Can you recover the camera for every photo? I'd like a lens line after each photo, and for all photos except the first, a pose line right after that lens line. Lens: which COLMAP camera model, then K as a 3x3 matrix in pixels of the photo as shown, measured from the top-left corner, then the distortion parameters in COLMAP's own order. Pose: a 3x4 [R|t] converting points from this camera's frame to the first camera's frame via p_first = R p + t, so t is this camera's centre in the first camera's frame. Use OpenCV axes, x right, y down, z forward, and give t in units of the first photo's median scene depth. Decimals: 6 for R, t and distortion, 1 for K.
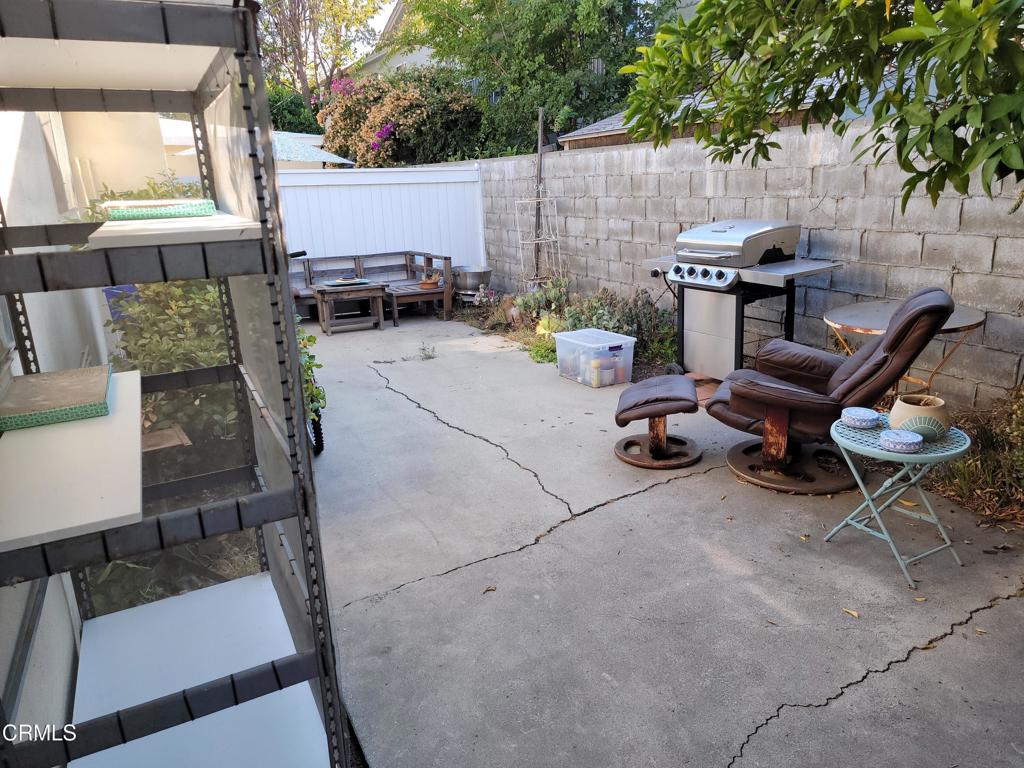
lens RADIAL K [[723.9, 0, 512.0], [0, 723.9, 384.0], [0, 0, 1]] dist [0.077015, -0.069364]
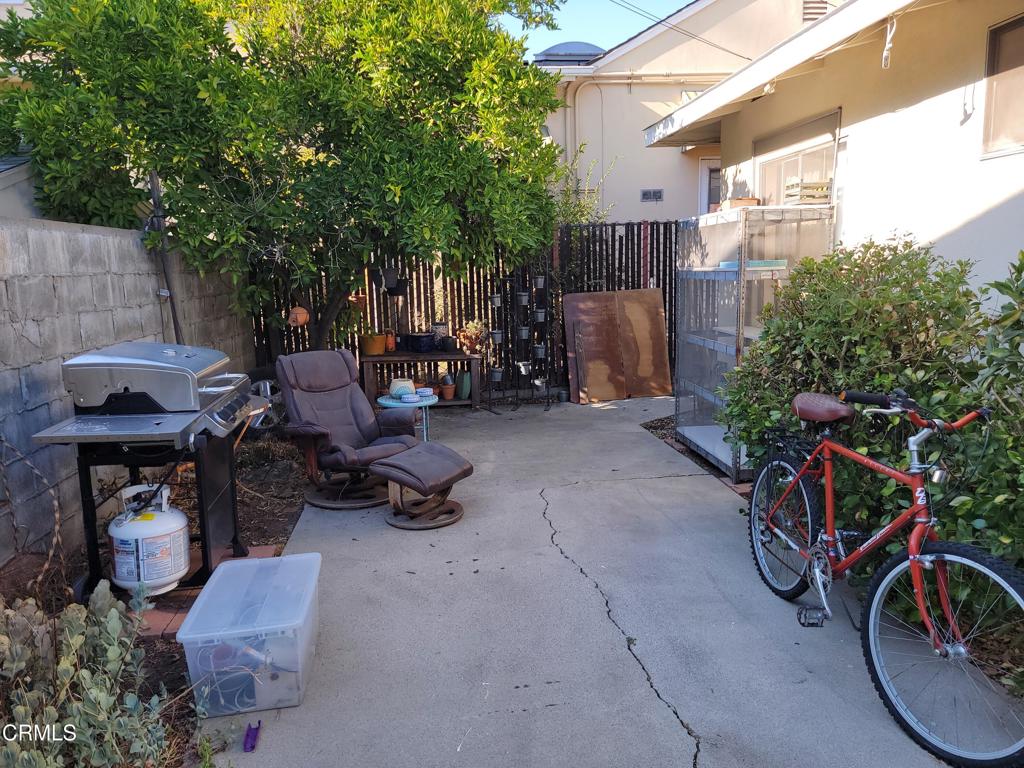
lens RADIAL K [[723.9, 0, 512.0], [0, 723.9, 384.0], [0, 0, 1]] dist [0.077015, -0.069364]
pose [[-0.938161, 0.003757, 0.346178, -0.172222], [0.148712, 0.907360, 0.393171, -0.281972], [-0.312631, 0.420339, -0.851808, 1.026219]]
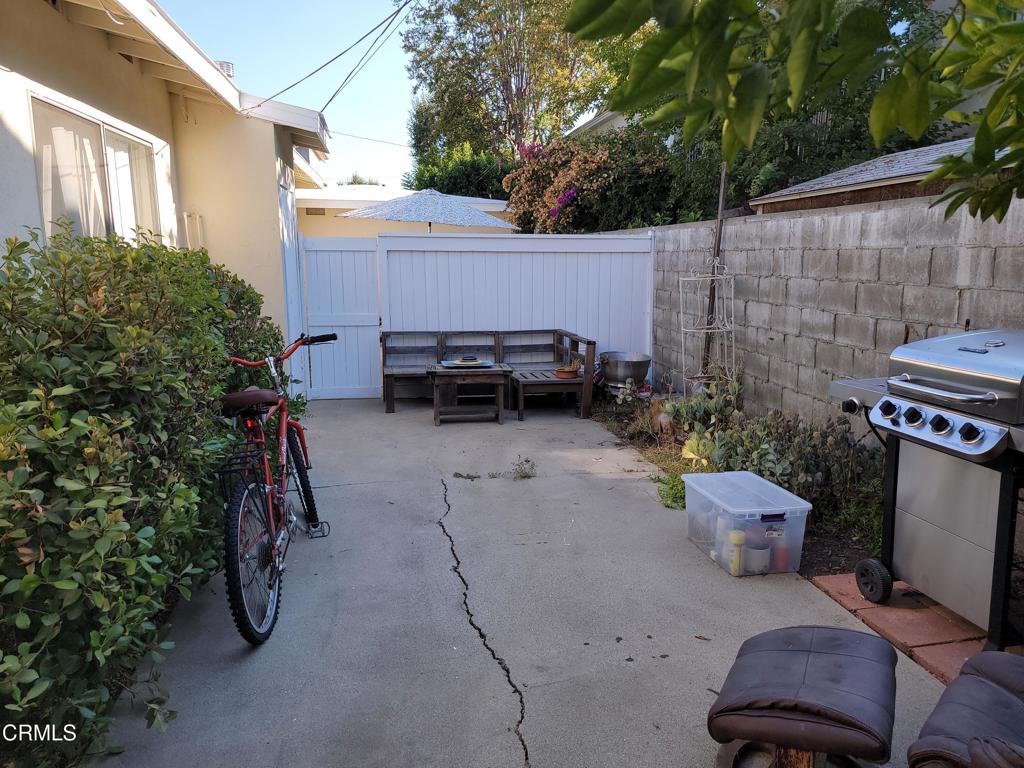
lens RADIAL K [[723.9, 0, 512.0], [0, 723.9, 384.0], [0, 0, 1]] dist [0.077015, -0.069364]
pose [[0.954401, 0.085861, -0.285915, 0.074042], [-0.111277, 0.991043, -0.073834, -0.068956], [0.277014, 0.102283, 0.955406, 0.244432]]
